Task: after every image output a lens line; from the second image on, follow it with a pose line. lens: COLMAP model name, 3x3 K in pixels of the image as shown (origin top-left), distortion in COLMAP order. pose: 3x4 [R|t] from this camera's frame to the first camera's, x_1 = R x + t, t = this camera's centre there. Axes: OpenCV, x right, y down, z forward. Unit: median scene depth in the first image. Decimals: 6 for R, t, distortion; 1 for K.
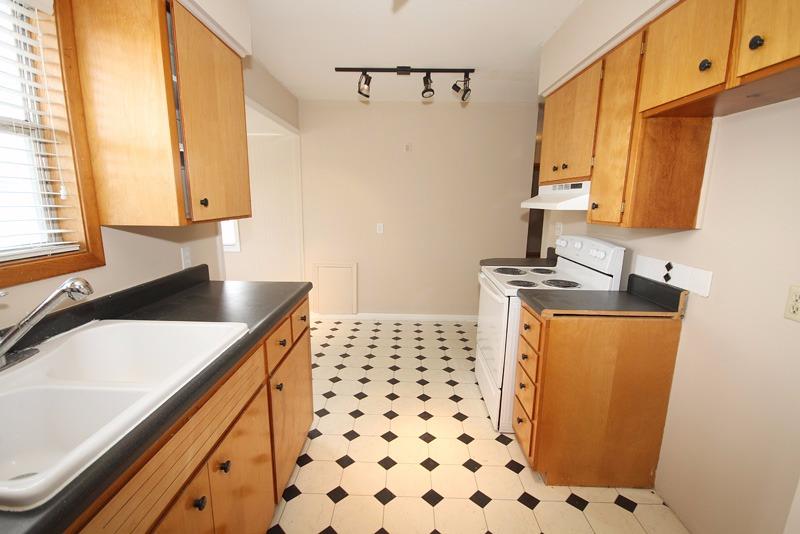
lens RADIAL K [[369.1, 0, 396.0], [0, 369.1, 273.6], [0, 0, 1]] dist [0.002387, -0.007928]
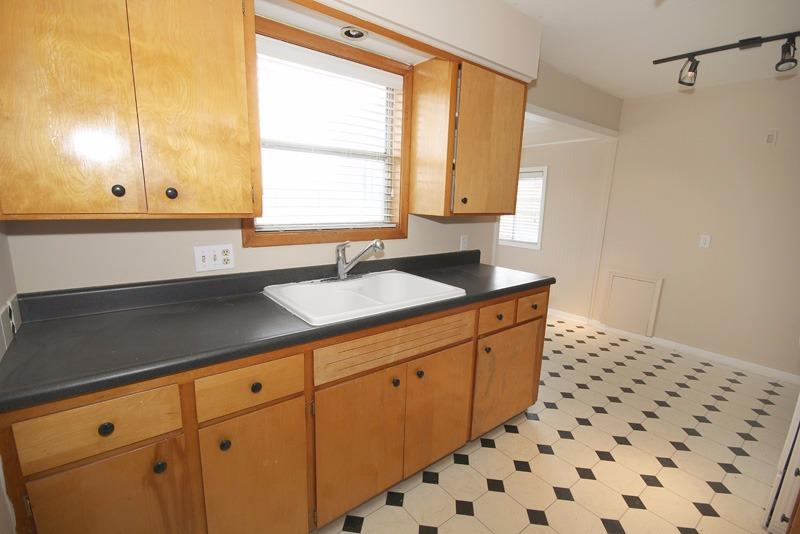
lens RADIAL K [[369.1, 0, 396.0], [0, 369.1, 273.6], [0, 0, 1]] dist [0.002387, -0.007928]
pose [[0.632321, 0.166806, -0.756536, 0.328140], [-0.175148, 0.982041, 0.070136, 0.018506], [0.754648, 0.088157, 0.650180, -0.055231]]
